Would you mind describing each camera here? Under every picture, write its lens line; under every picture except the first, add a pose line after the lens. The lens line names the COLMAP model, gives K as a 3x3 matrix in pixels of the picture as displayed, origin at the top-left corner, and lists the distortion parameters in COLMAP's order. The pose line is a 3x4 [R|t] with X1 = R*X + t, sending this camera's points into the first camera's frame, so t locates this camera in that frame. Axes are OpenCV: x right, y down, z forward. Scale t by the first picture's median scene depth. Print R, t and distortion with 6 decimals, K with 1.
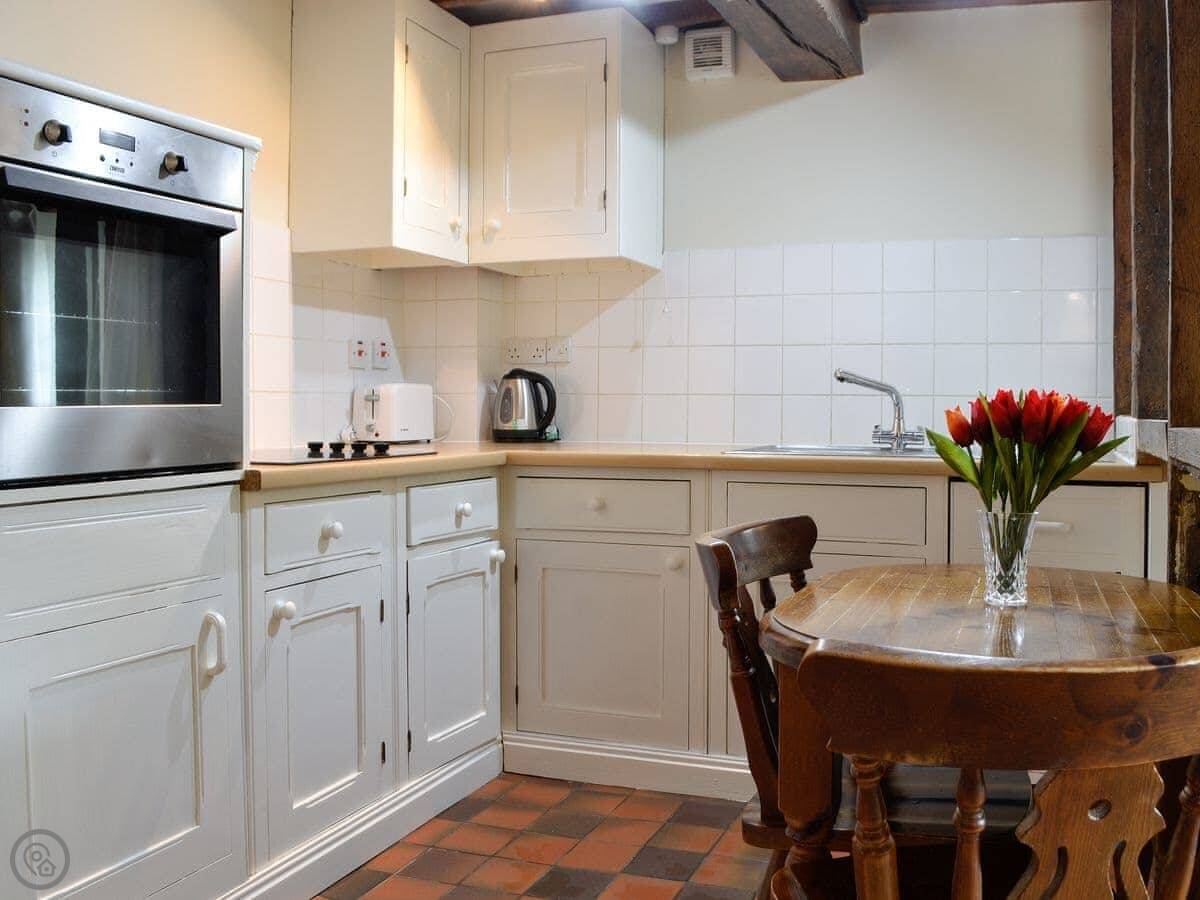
lens RADIAL K [[1064.9, 0, 600.0], [0, 1064.9, 450.0], [0, 0, 1]] dist [-0.130405, 0.004721]
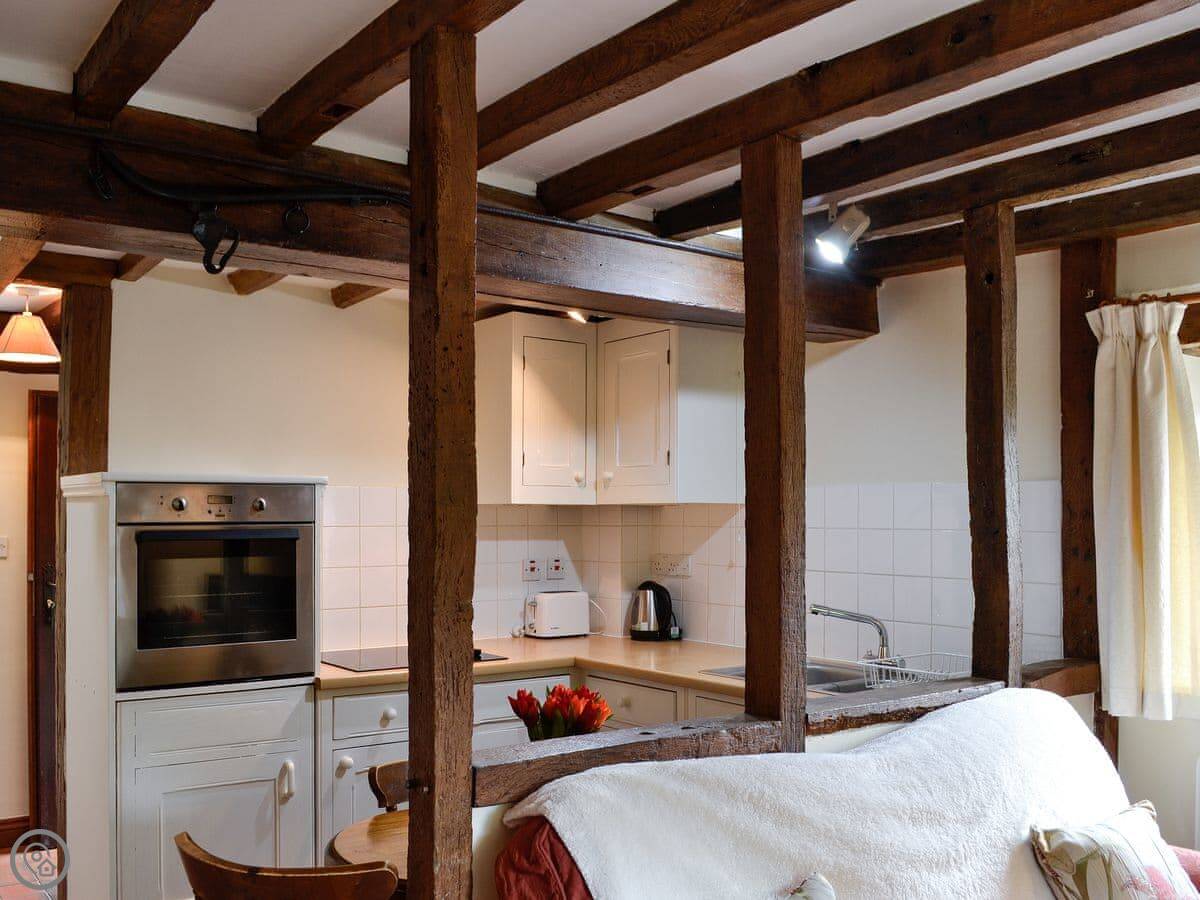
lens RADIAL K [[1064.9, 0, 600.0], [0, 1064.9, 450.0], [0, 0, 1]] dist [-0.130405, 0.004721]
pose [[0.830013, -0.034351, -0.556685, 0.657432], [-0.016089, 0.996212, -0.085460, -0.138271], [0.557512, 0.079889, 0.826316, -0.106138]]
